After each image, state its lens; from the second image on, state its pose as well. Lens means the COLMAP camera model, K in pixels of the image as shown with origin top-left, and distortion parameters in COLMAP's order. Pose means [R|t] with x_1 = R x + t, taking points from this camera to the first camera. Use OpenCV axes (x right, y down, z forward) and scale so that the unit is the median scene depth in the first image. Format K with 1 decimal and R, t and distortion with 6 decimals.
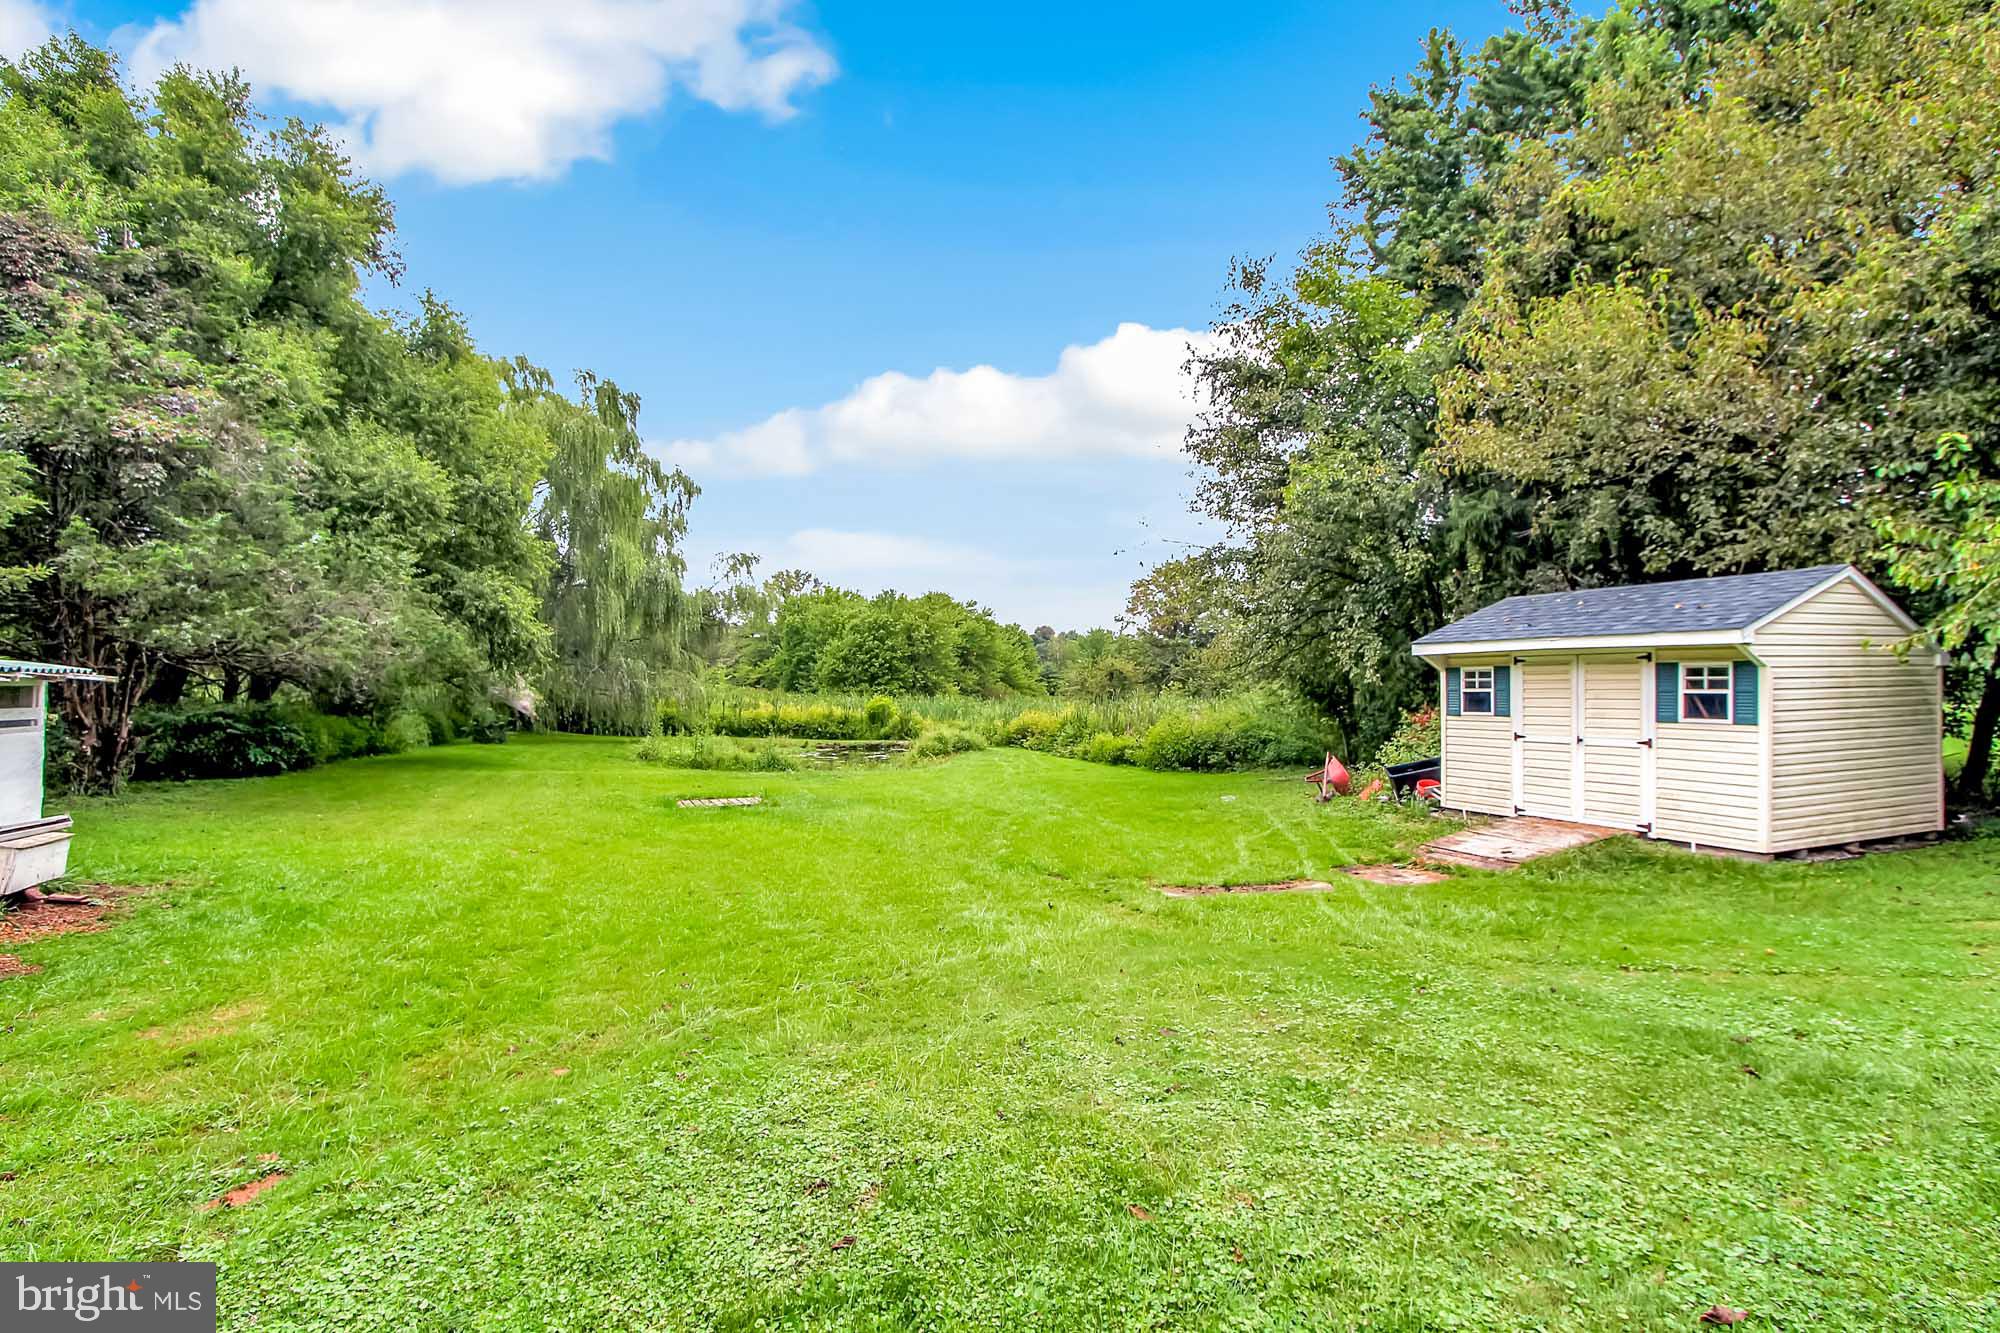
lens RADIAL K [[981.1, 0, 1000.0], [0, 981.1, 666.5], [0, 0, 1]] dist [-0.001200, -0.011771]
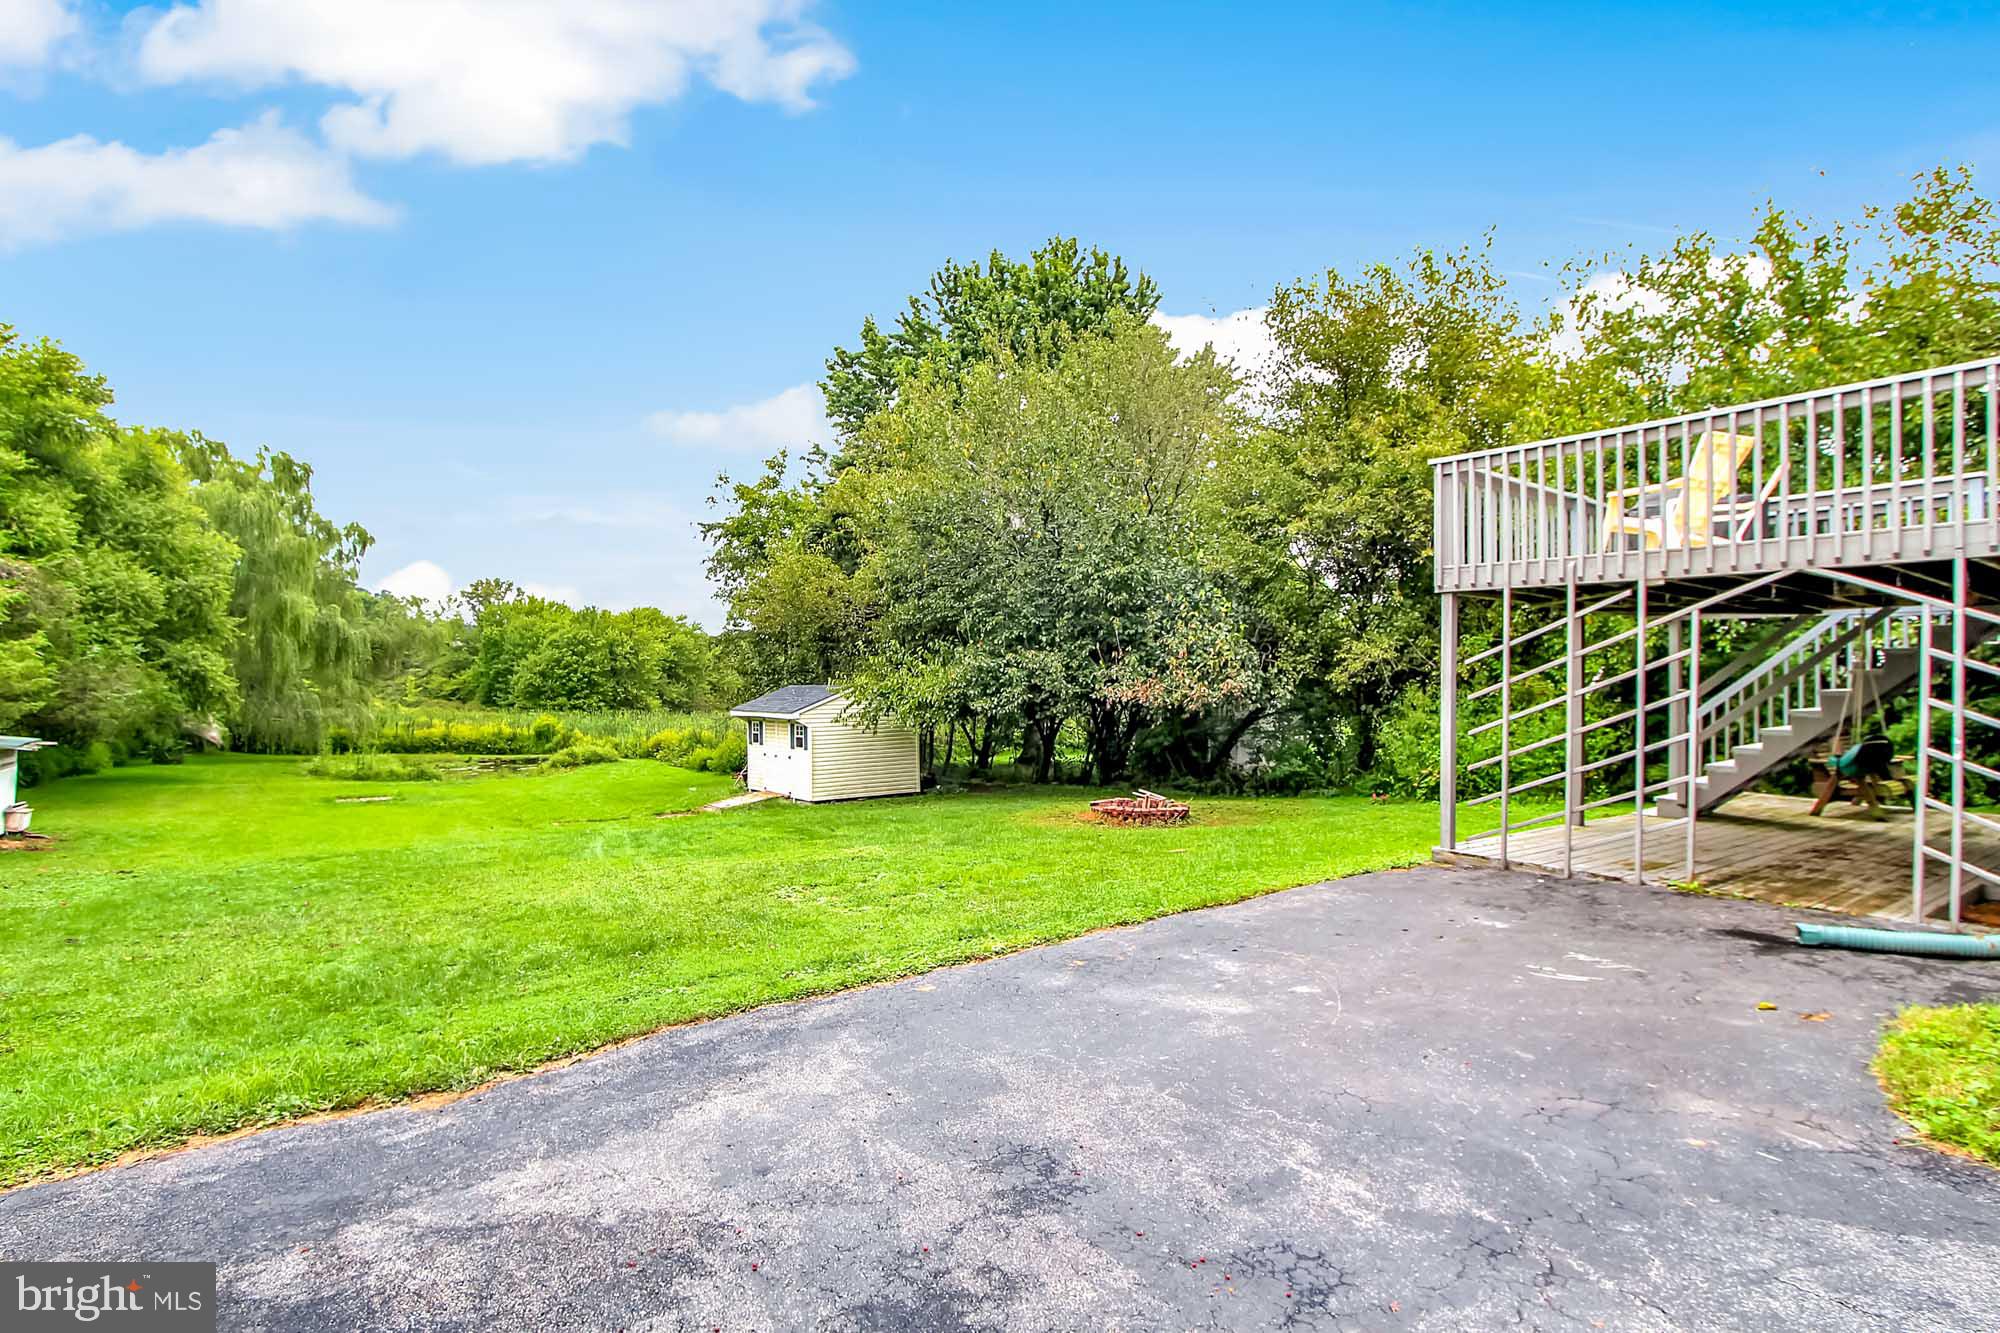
lens RADIAL K [[981.1, 0, 1000.0], [0, 981.1, 666.5], [0, 0, 1]] dist [-0.001200, -0.011771]
pose [[0.966840, 0.005424, 0.255324, 0.143607], [-0.003934, 0.999972, -0.006345, -0.034186], [-0.255351, 0.005130, 0.966835, -0.379401]]
